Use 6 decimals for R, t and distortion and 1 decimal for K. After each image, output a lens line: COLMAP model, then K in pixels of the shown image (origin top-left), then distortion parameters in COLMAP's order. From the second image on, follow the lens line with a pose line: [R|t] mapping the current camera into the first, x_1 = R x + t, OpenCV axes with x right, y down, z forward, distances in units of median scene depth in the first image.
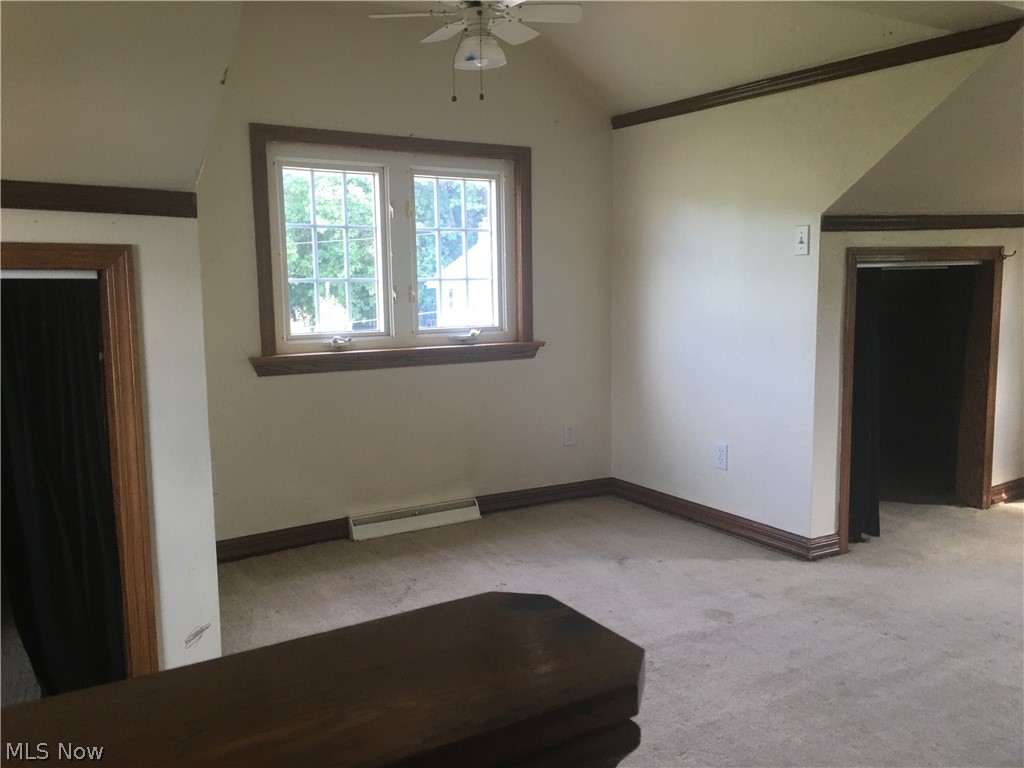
lens RADIAL K [[878.2, 0, 533.9], [0, 878.2, 385.4], [0, 0, 1]] dist [0.083768, -0.171915]
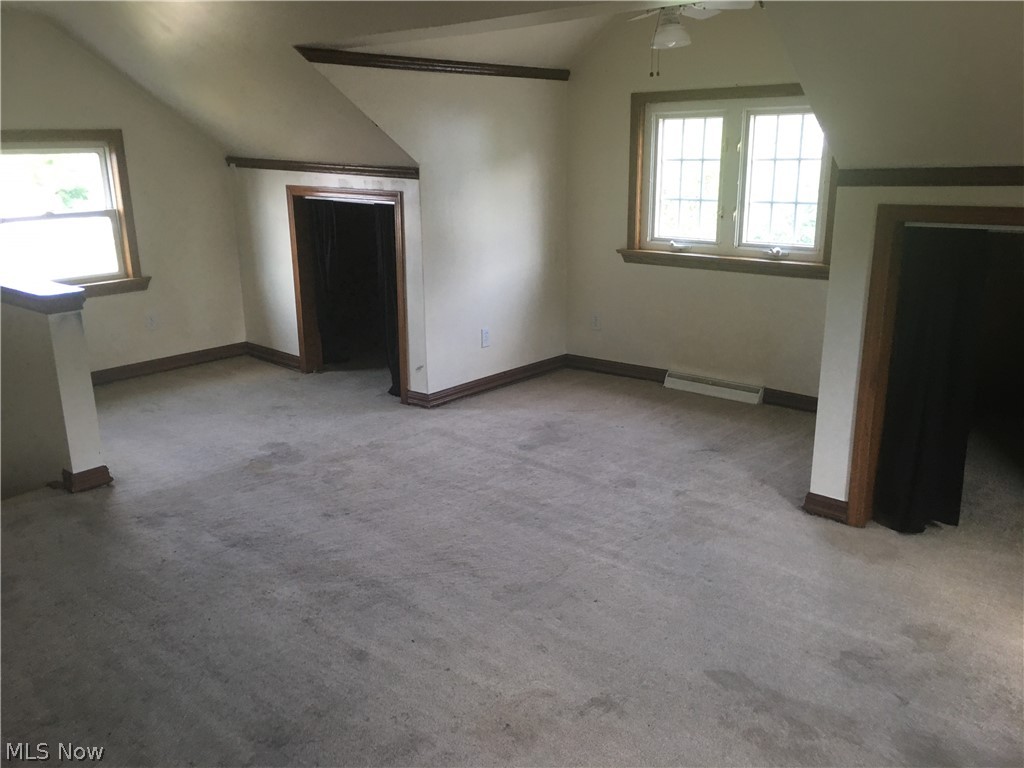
lens RADIAL K [[878.6, 0, 512.0], [0, 878.6, 384.0], [0, 0, 1]] dist [0.065940, -0.076527]
pose [[0.276618, 0.259316, -0.925331, 1.092696], [-0.108640, 0.965169, 0.238004, -0.146708], [0.954819, 0.034692, 0.295156, 0.358317]]
